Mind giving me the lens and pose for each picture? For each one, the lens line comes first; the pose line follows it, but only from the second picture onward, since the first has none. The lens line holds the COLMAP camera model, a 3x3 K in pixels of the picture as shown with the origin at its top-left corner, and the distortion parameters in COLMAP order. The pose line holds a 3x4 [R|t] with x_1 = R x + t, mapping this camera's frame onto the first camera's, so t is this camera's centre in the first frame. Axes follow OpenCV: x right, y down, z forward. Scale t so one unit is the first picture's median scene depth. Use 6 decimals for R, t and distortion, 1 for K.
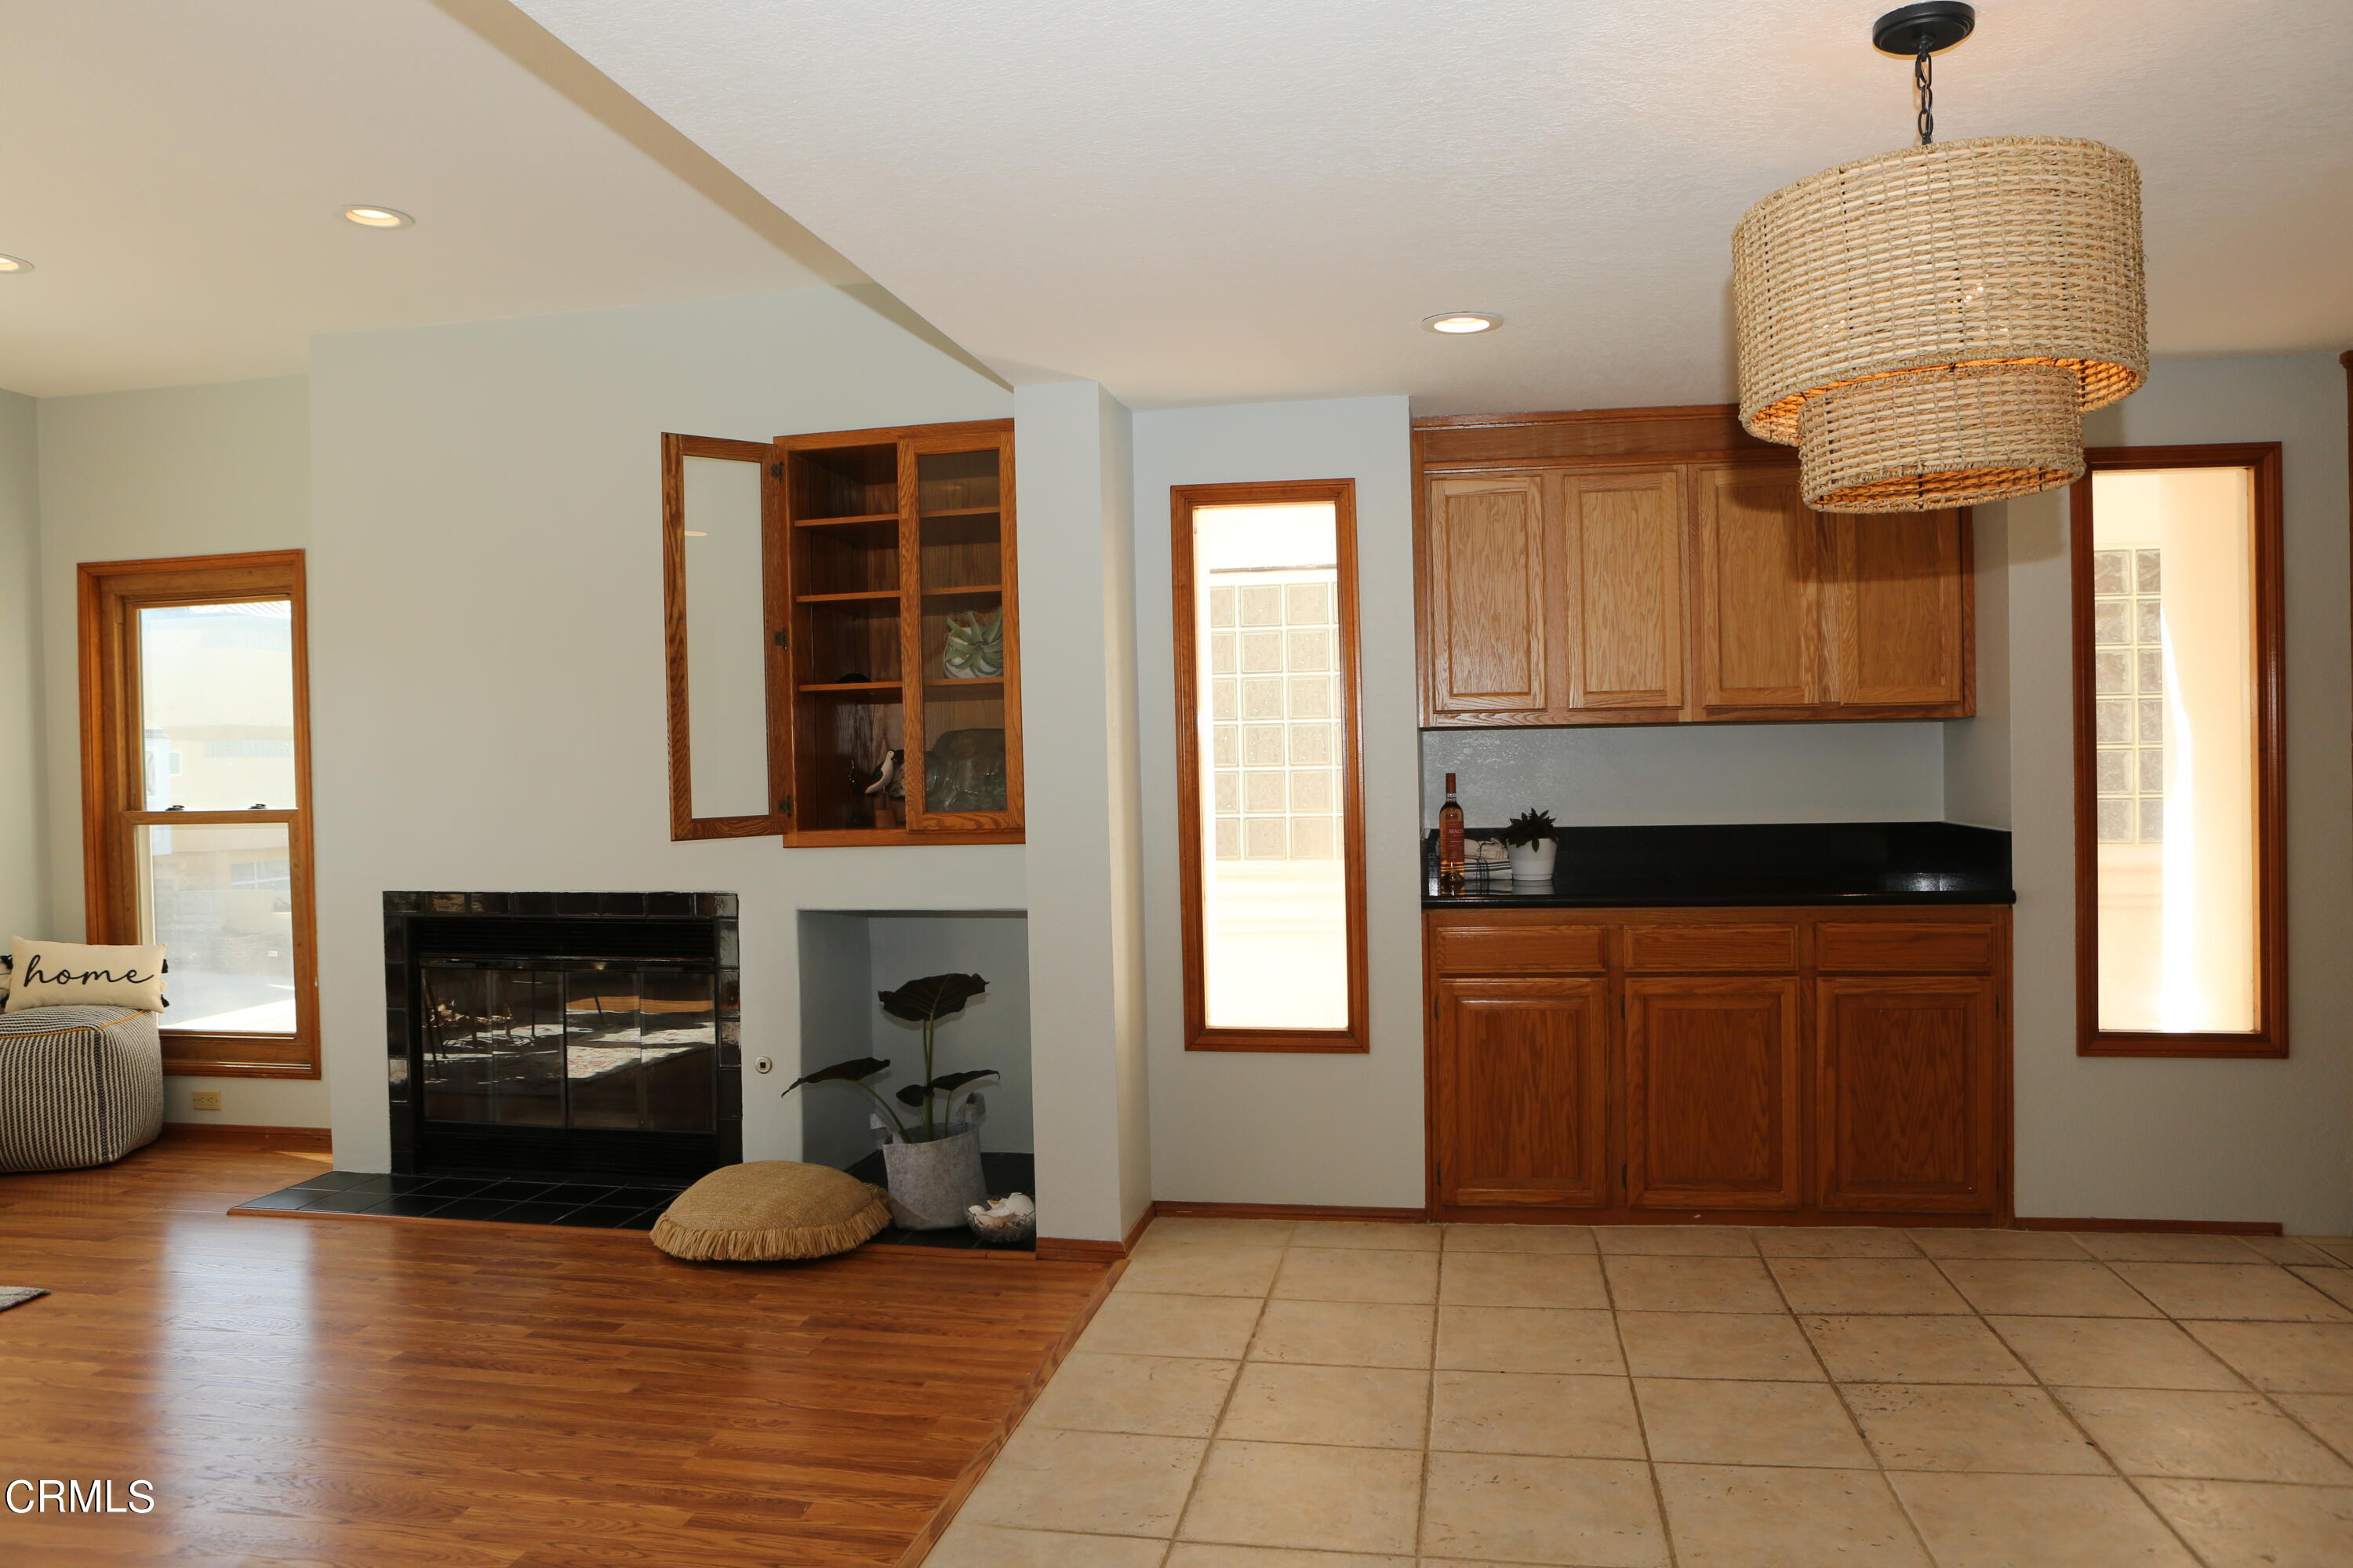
lens RADIAL K [[1607.9, 0, 1169.8], [0, 1607.9, 771.7], [0, 0, 1]] dist [-0.101783, 0.071982]
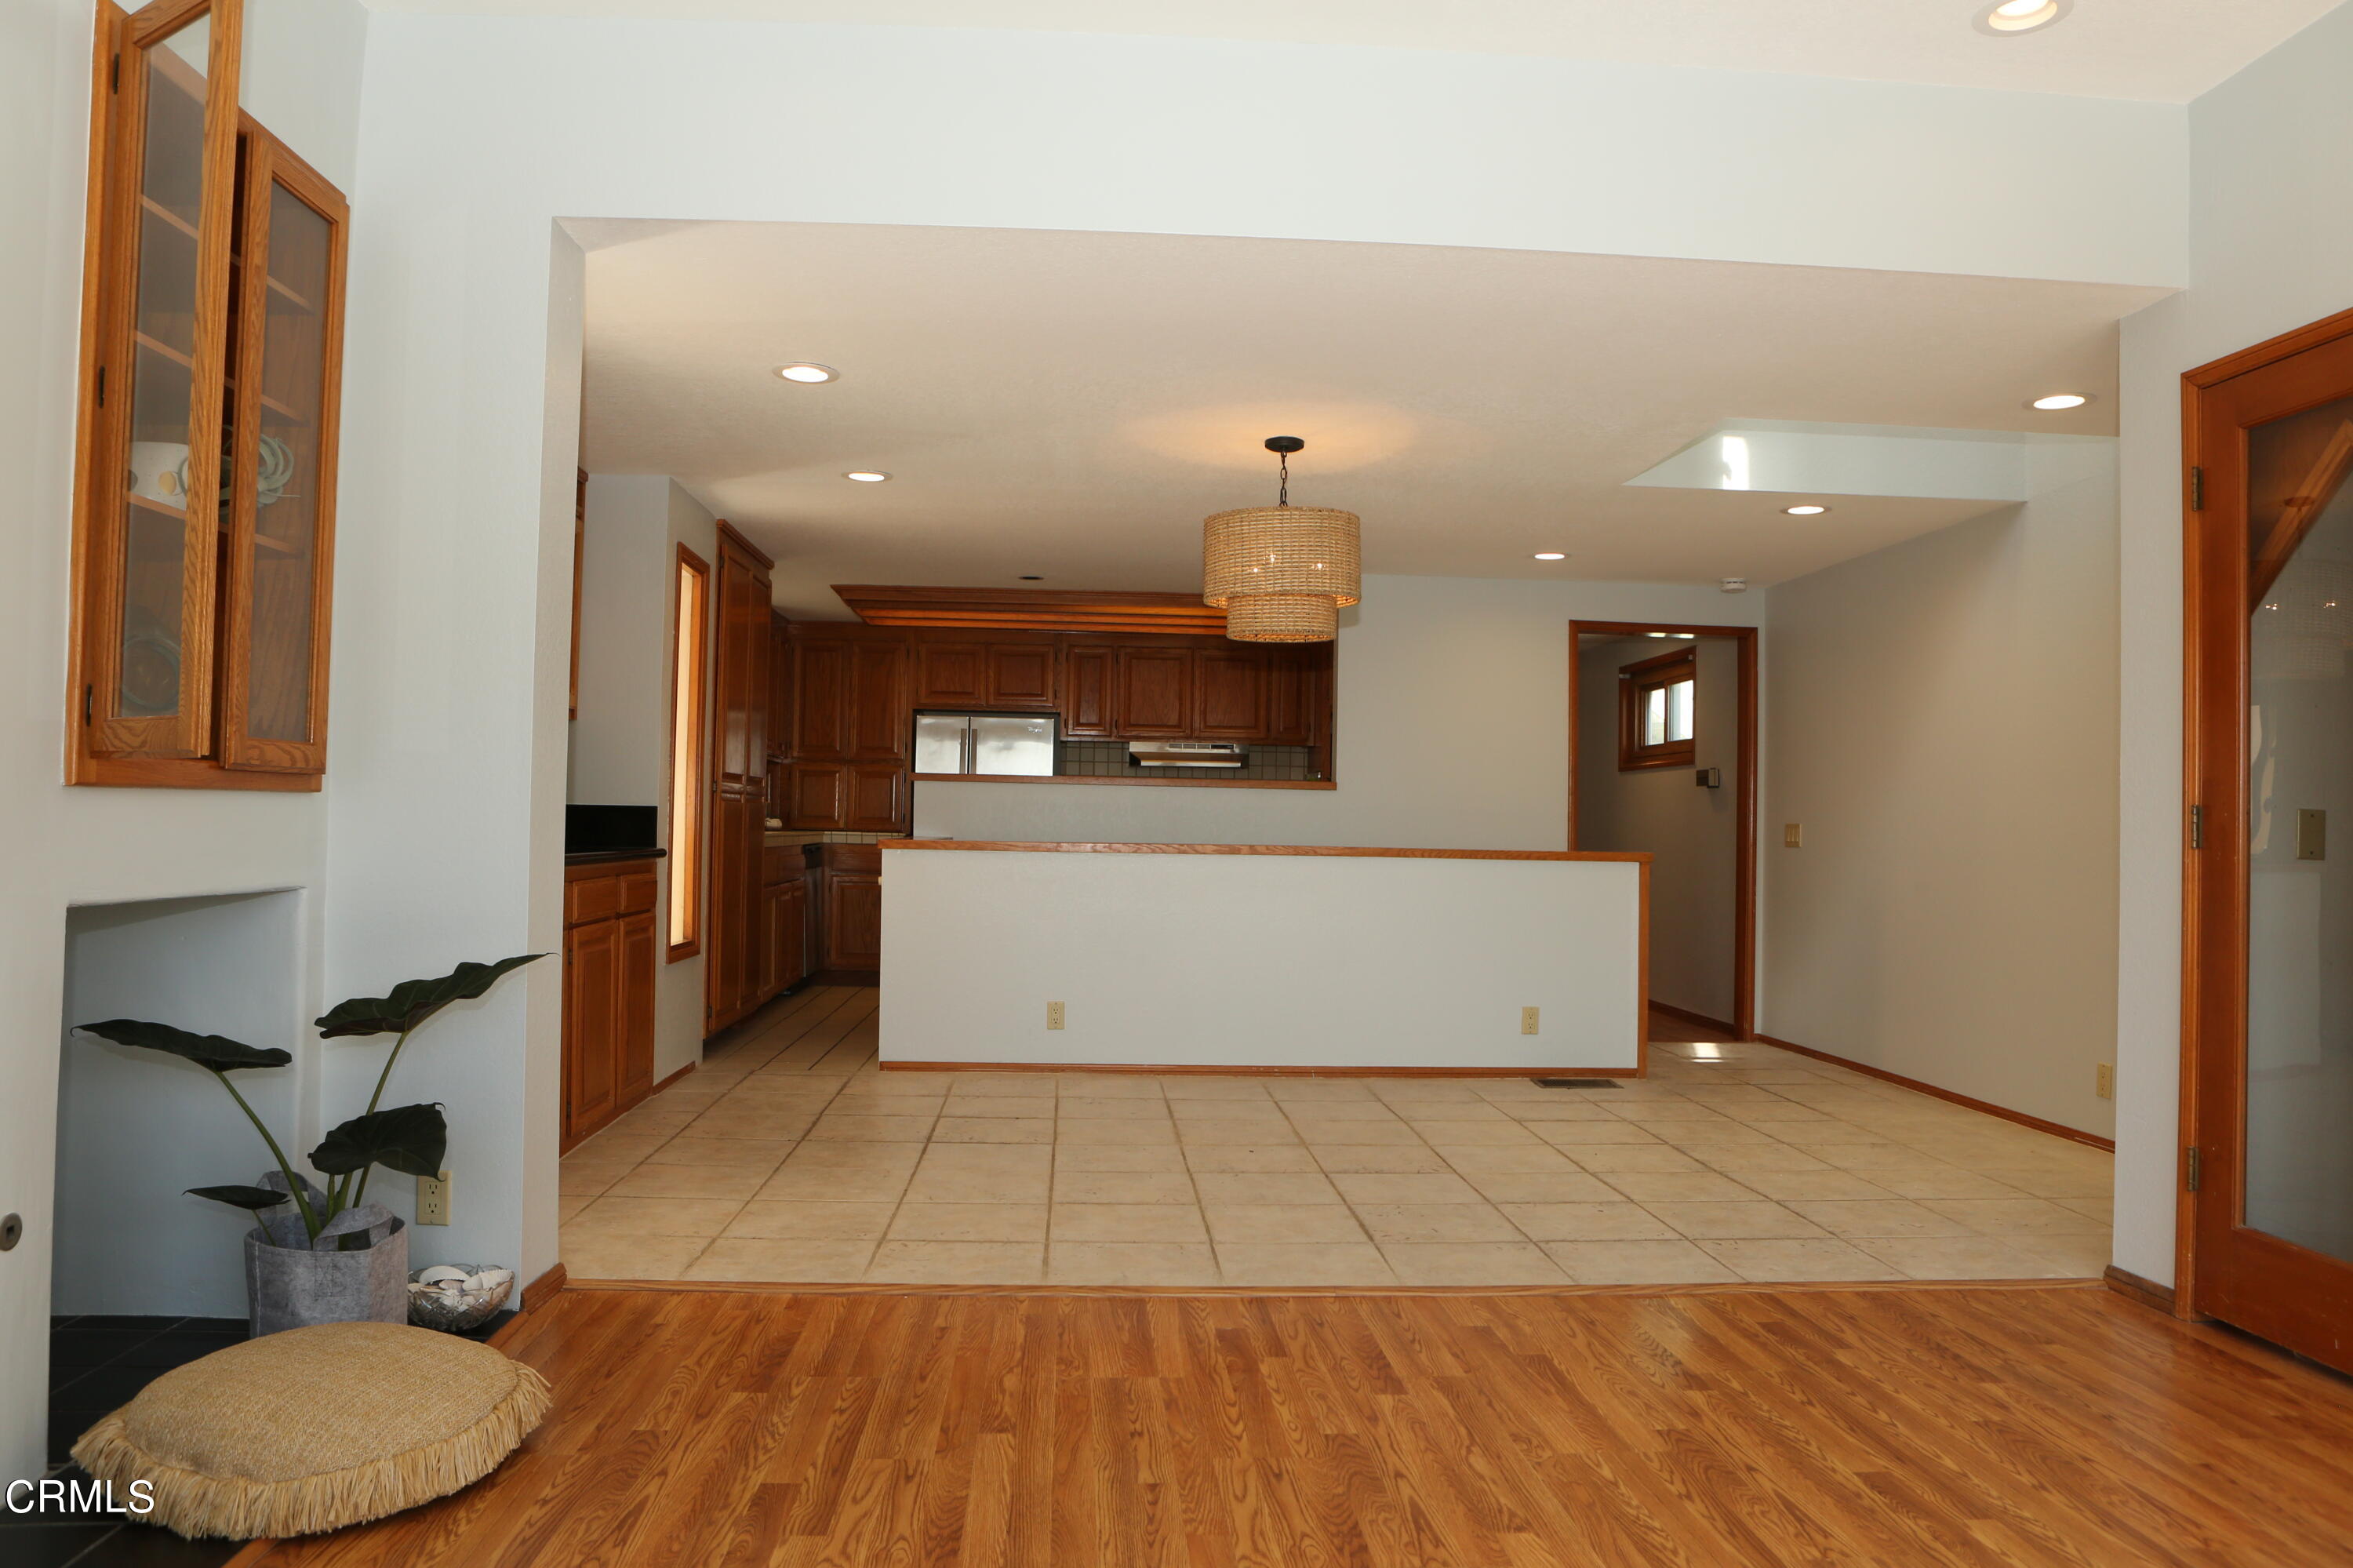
lens RADIAL K [[1607.9, 0, 1173.3], [0, 1607.9, 783.8], [0, 0, 1]] dist [-0.101783, 0.071982]
pose [[-0.240557, 0.040432, 0.969792, -0.874742], [-0.002601, 0.999102, -0.042299, 0.072129], [-0.970631, -0.012698, -0.240236, 0.839177]]
